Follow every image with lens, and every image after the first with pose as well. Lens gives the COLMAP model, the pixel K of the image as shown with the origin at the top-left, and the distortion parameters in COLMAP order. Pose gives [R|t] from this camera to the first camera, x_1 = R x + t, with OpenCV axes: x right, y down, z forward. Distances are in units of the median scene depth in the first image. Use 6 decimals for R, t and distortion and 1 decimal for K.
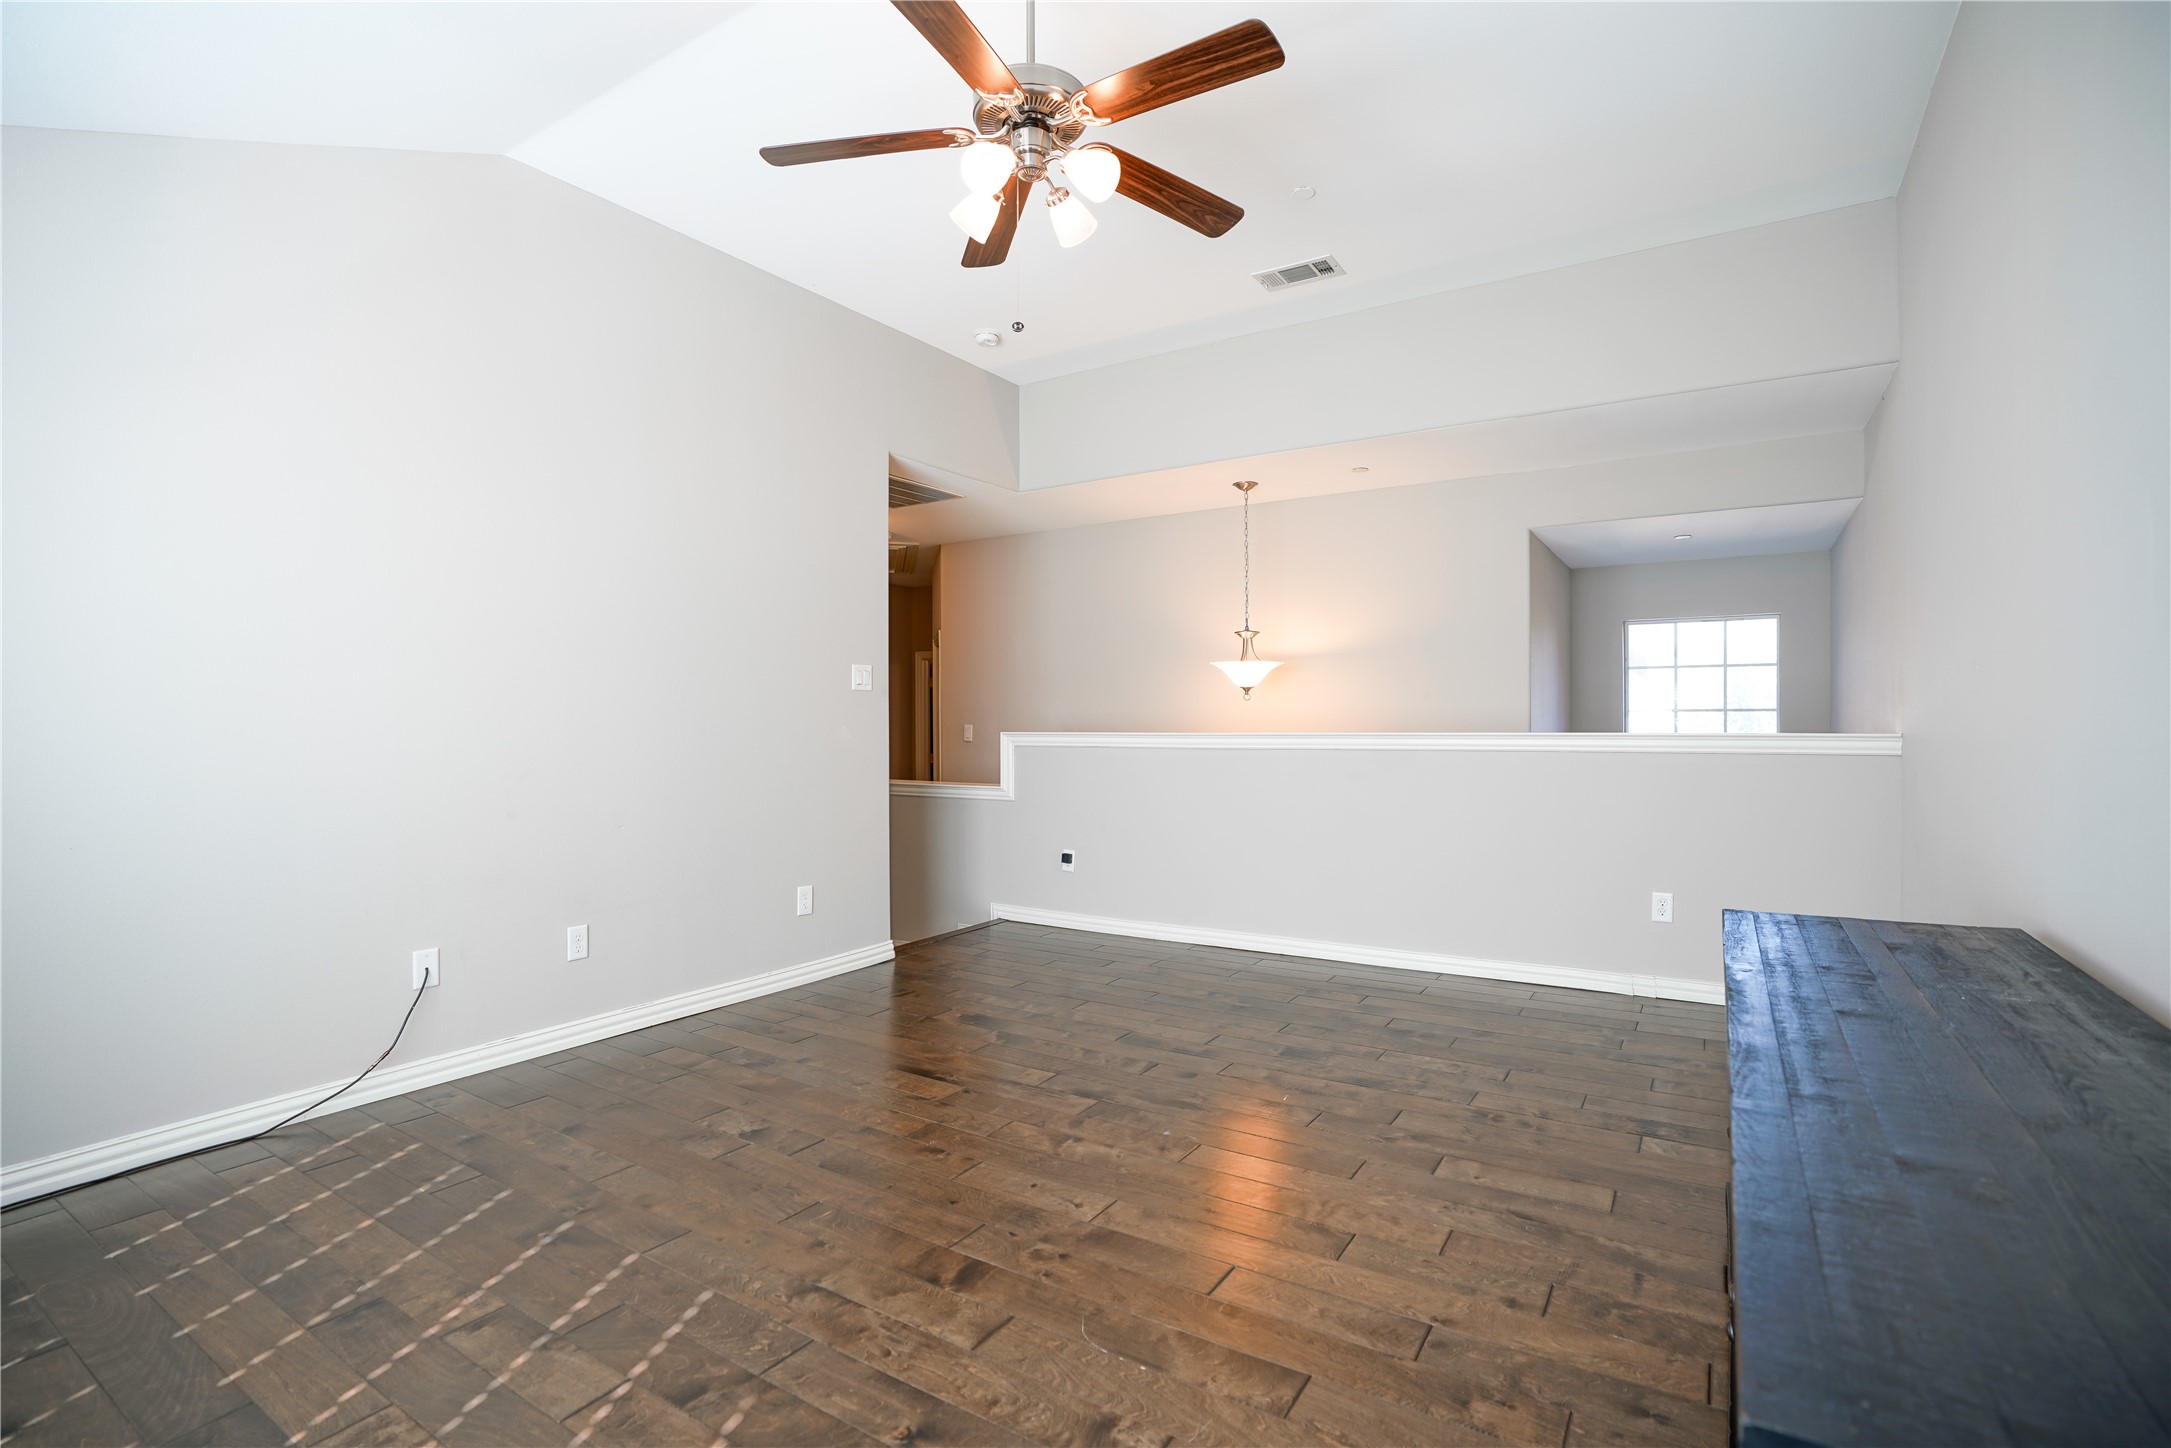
lens RADIAL K [[1002.8, 0, 1085.5], [0, 1002.8, 724.0], [0, 0, 1]] dist [-0.062093, 0.028121]
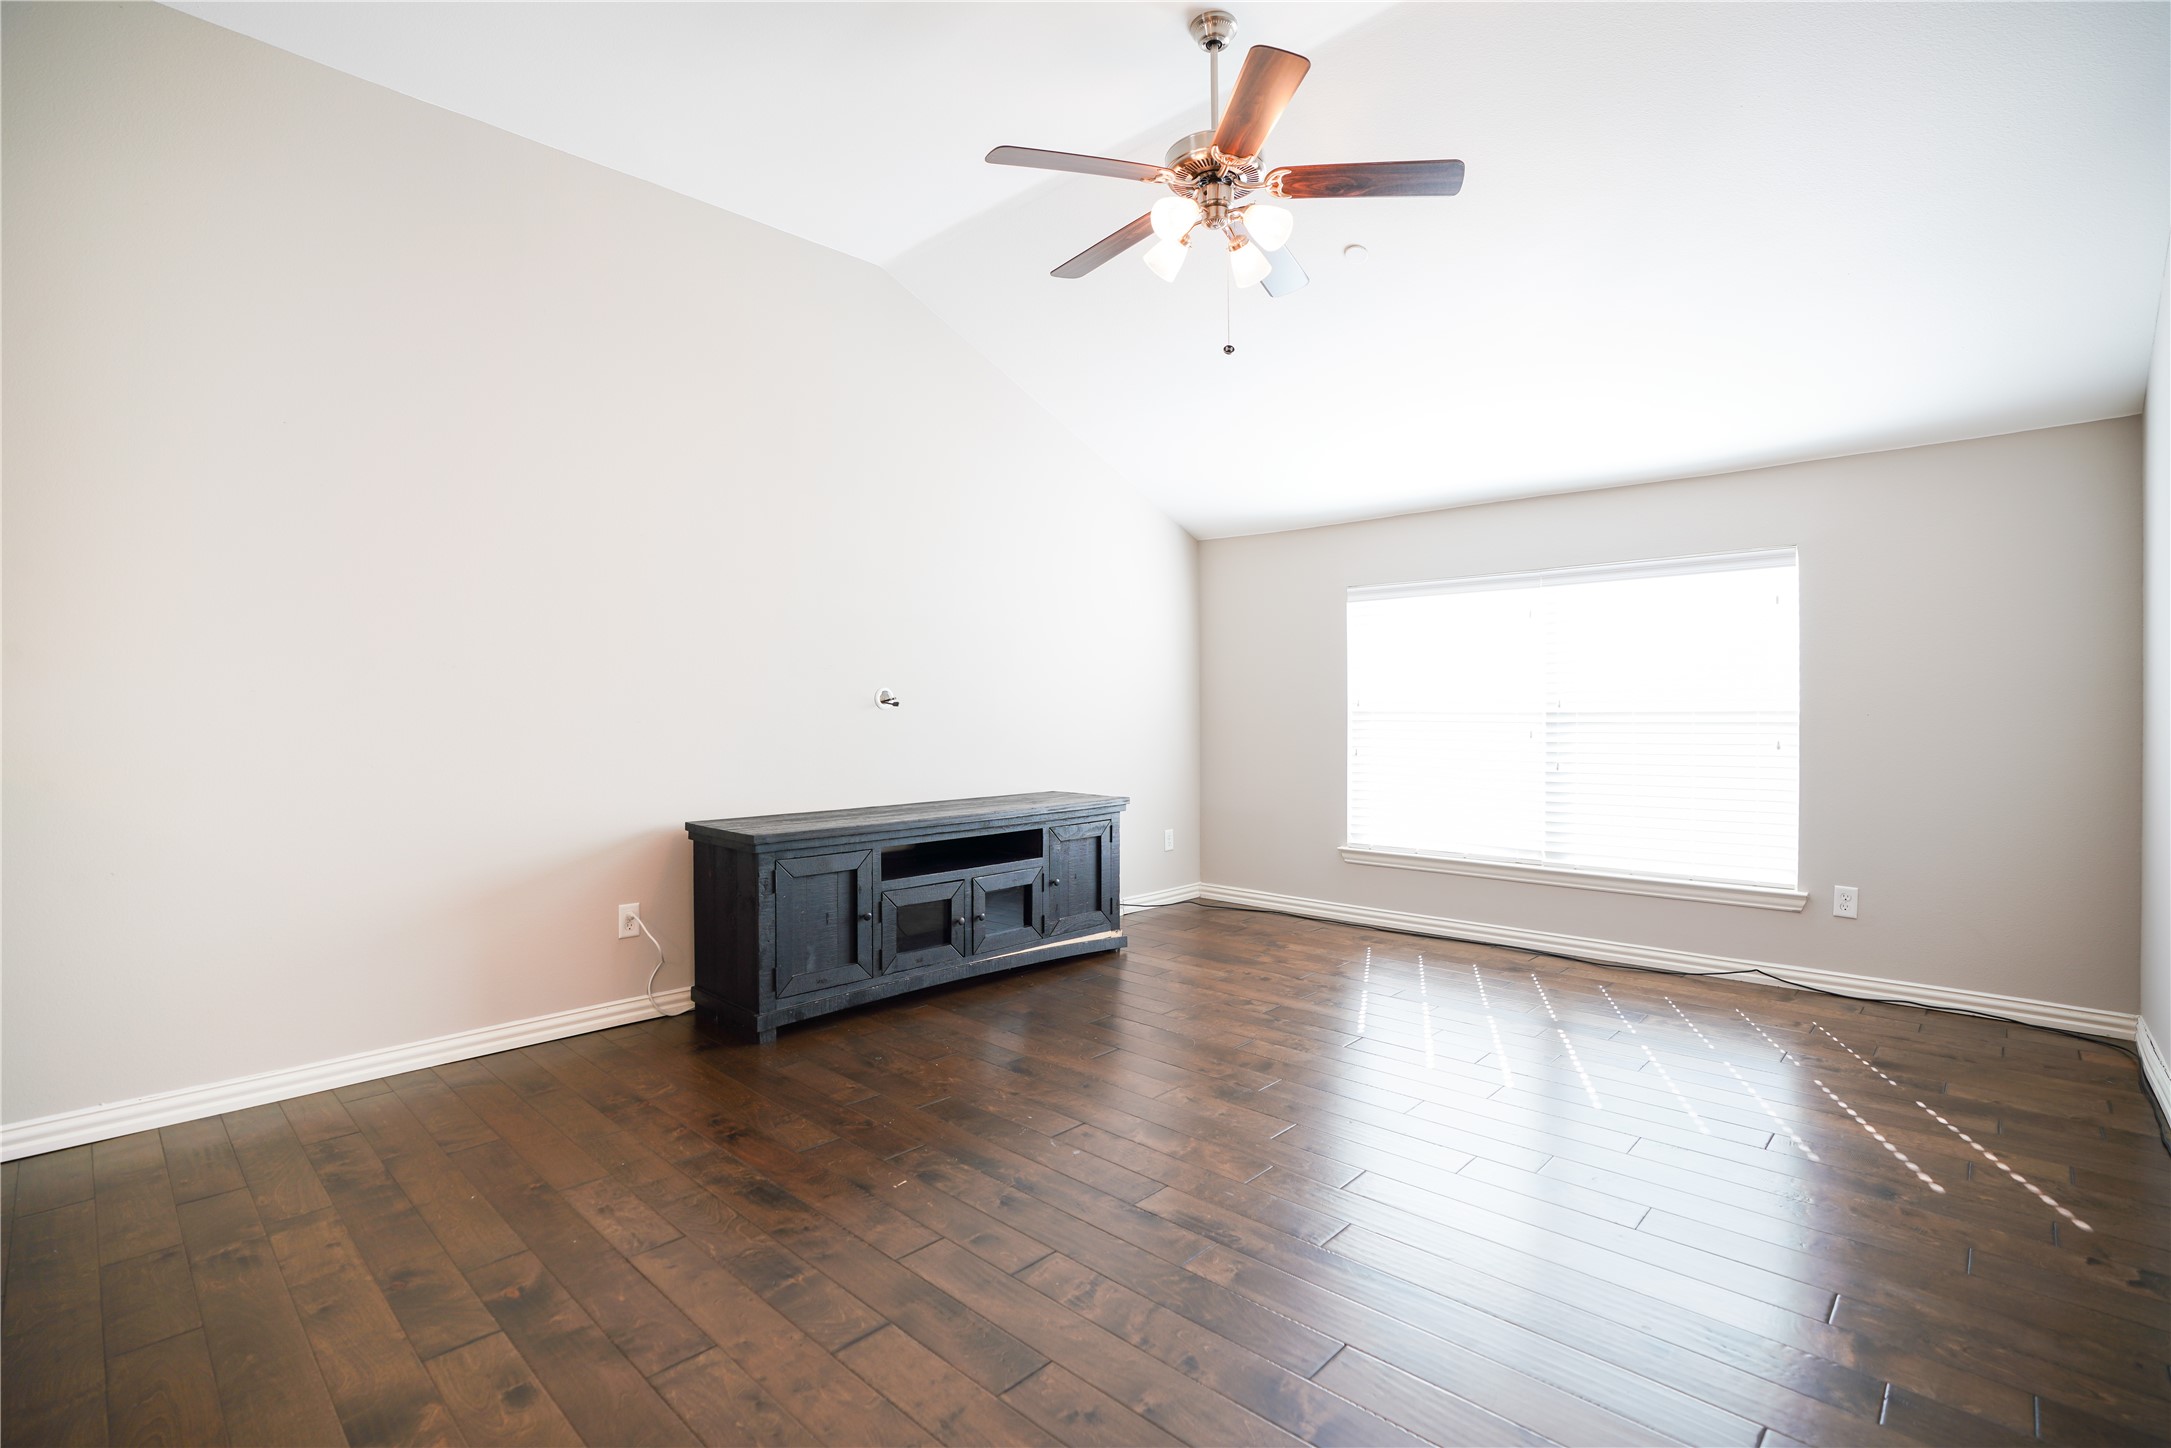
lens RADIAL K [[1002.8, 0, 1085.5], [0, 1002.8, 724.0], [0, 0, 1]] dist [-0.062093, 0.028121]
pose [[-0.981933, 0.005746, 0.189142, -0.121389], [0.009739, 0.999749, 0.020189, -0.007584], [-0.188979, 0.021666, -0.981742, 2.214891]]
